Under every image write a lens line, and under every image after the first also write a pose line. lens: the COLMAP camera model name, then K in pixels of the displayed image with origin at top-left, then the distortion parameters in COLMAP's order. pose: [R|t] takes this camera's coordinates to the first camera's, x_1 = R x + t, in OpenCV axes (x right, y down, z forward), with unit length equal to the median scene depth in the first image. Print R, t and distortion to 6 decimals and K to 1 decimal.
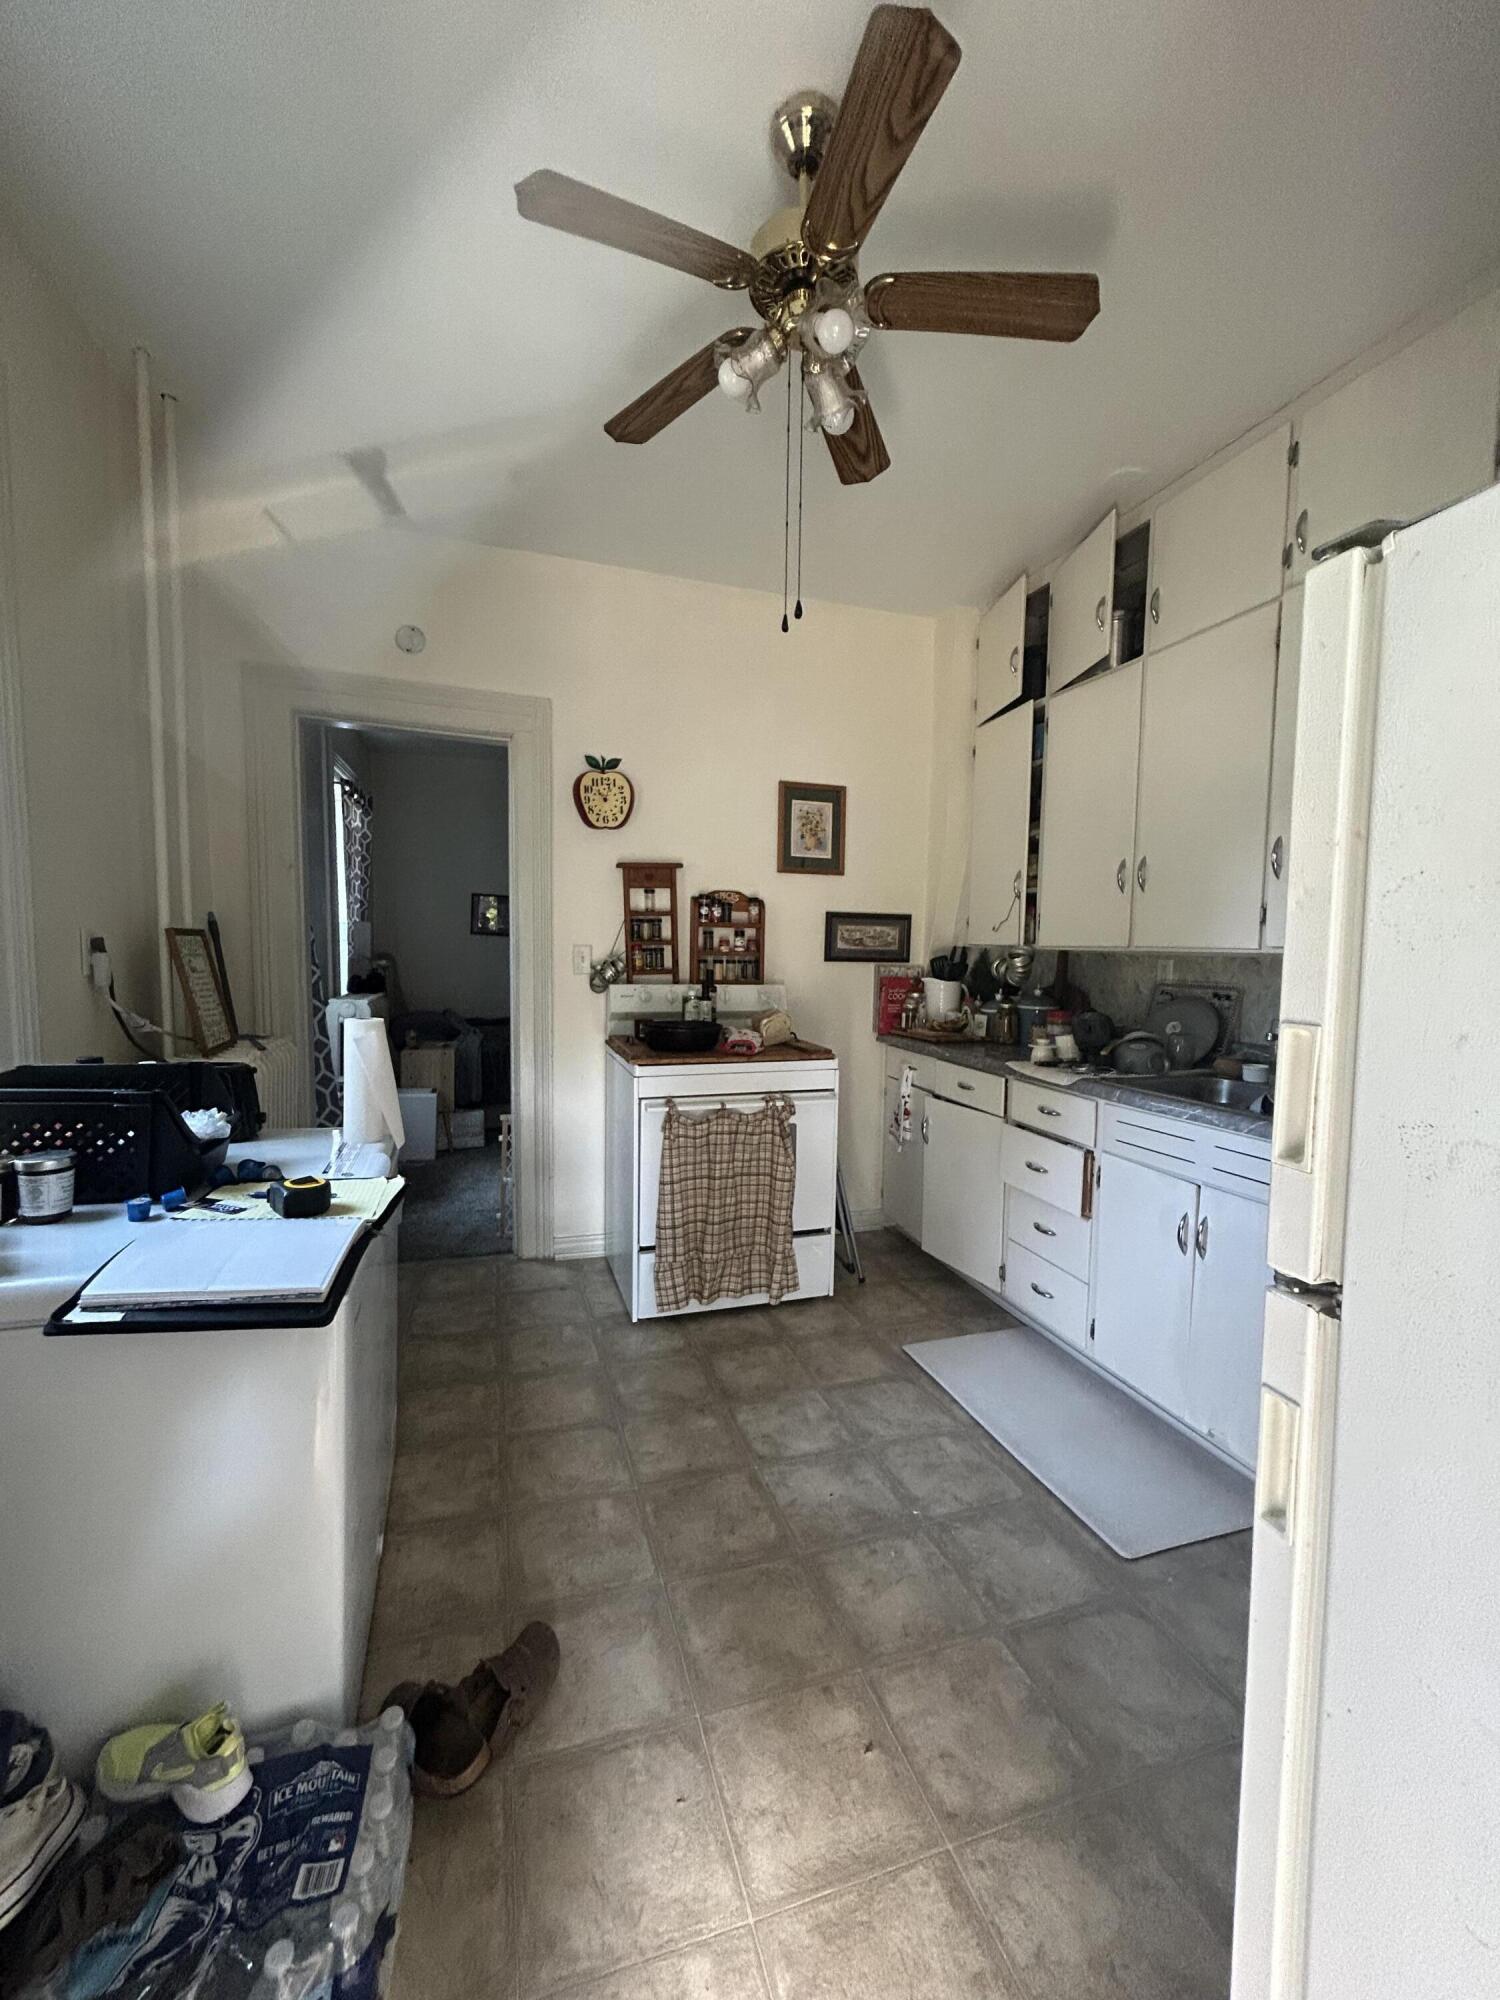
lens RADIAL K [[815.6, 0, 755.4], [0, 815.6, 999.8], [0, 0, 1]] dist [0.003062, -0.000628]
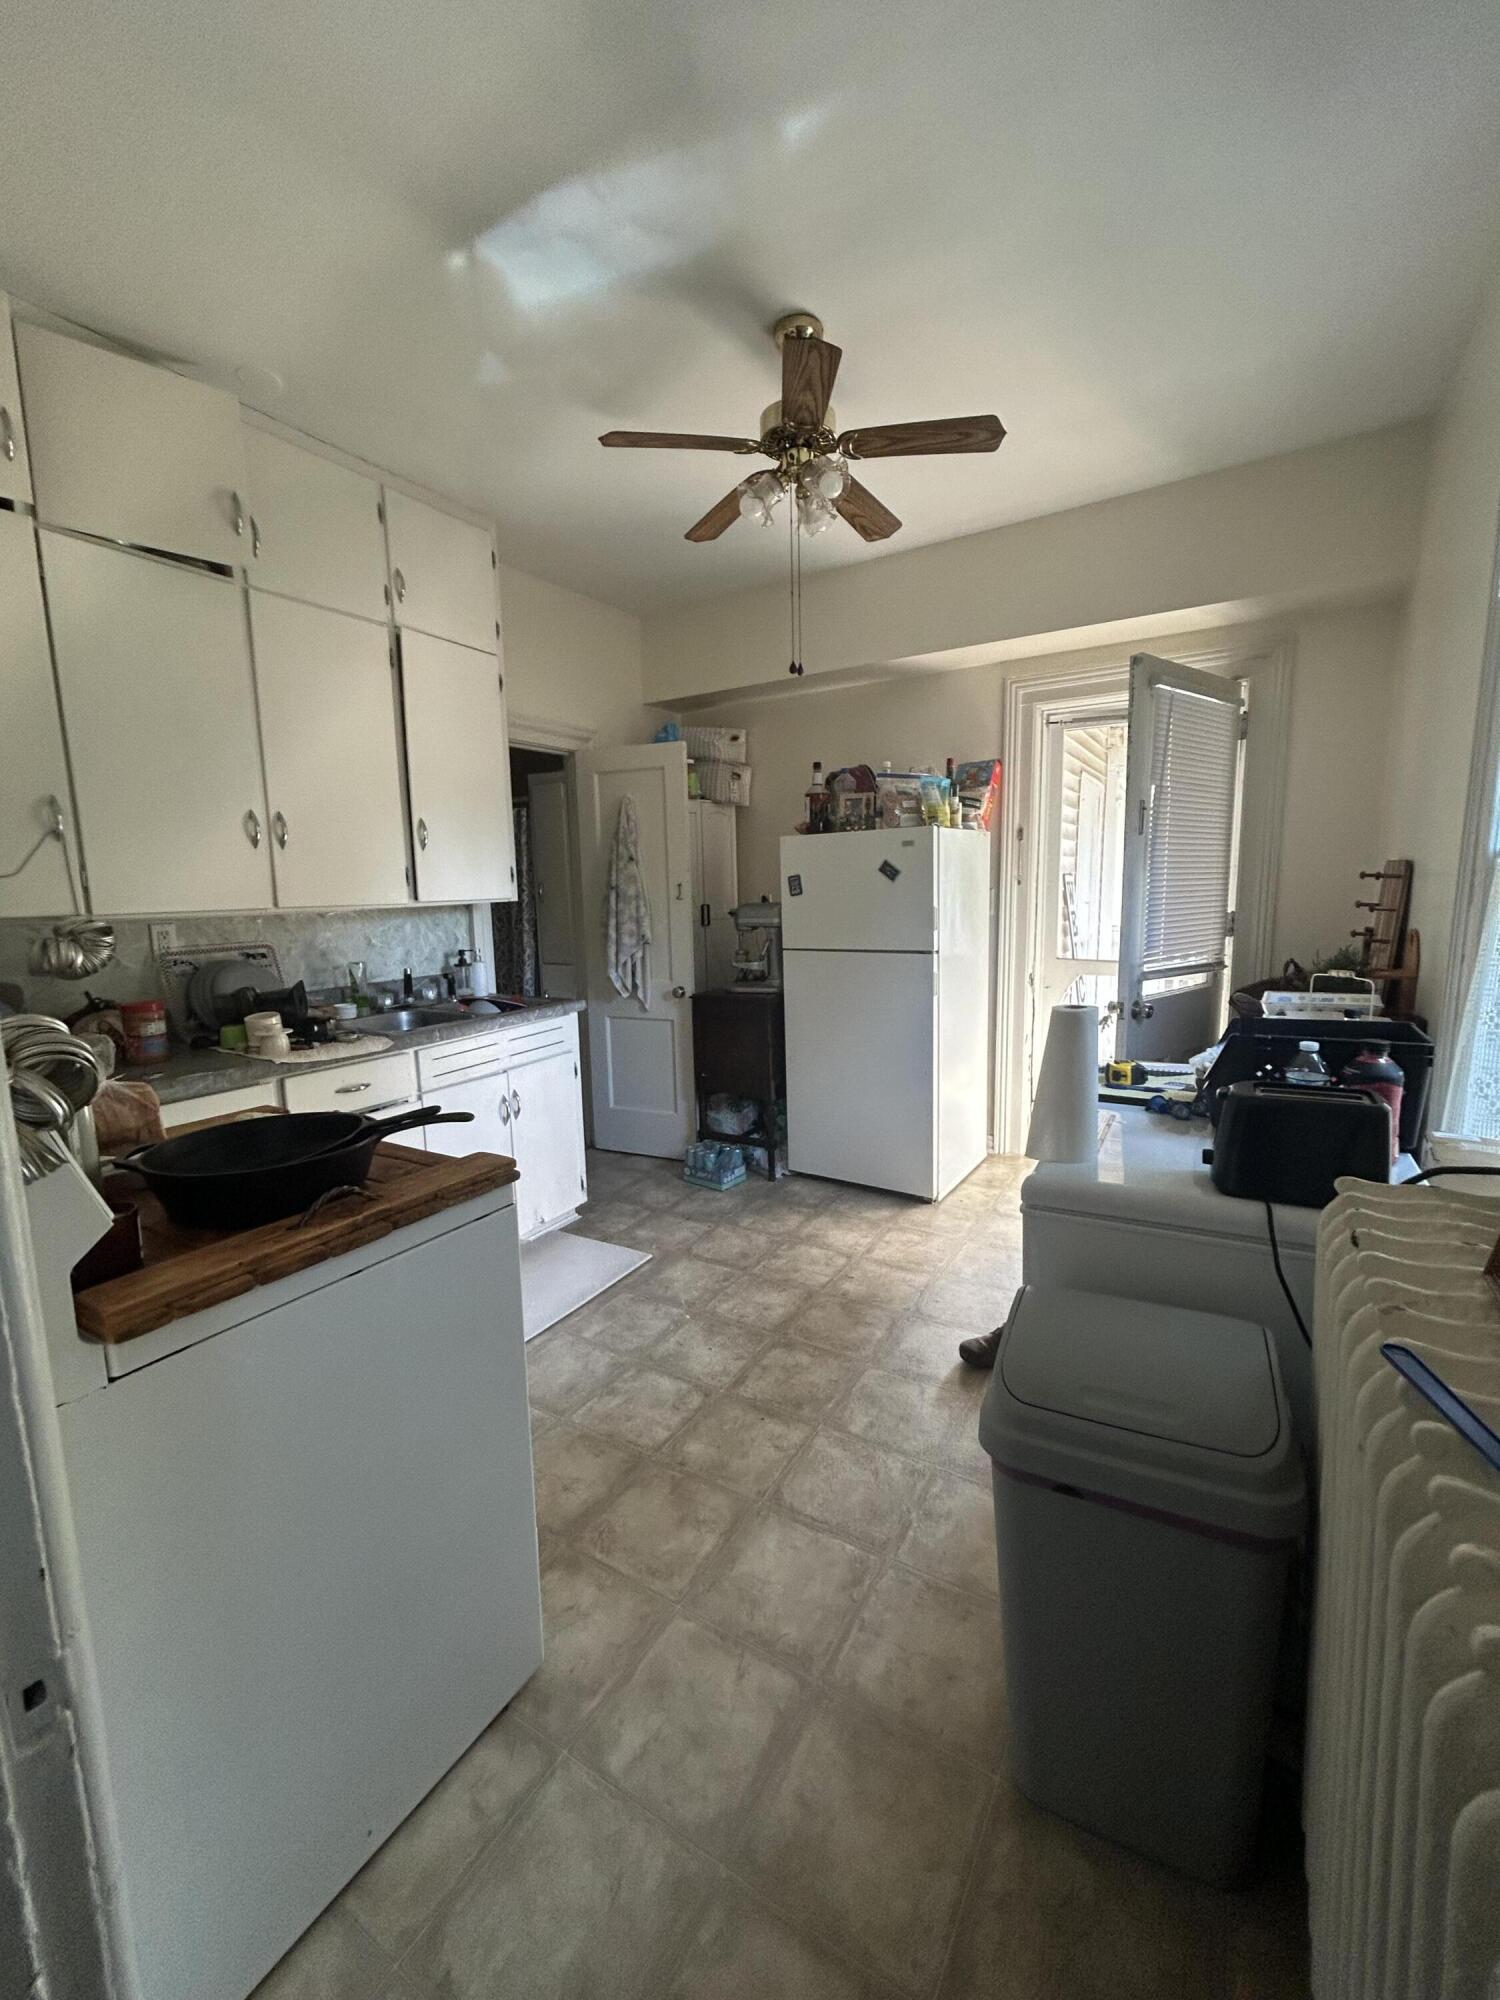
lens RADIAL K [[815.6, 0, 763.3], [0, 815.6, 997.4], [0, 0, 1]] dist [0.003062, -0.000628]
pose [[-0.659052, -0.103466, 0.744947, -0.801946], [0.067910, 0.978259, 0.195951, -0.145515], [-0.749025, 0.179731, -0.637697, 1.587800]]
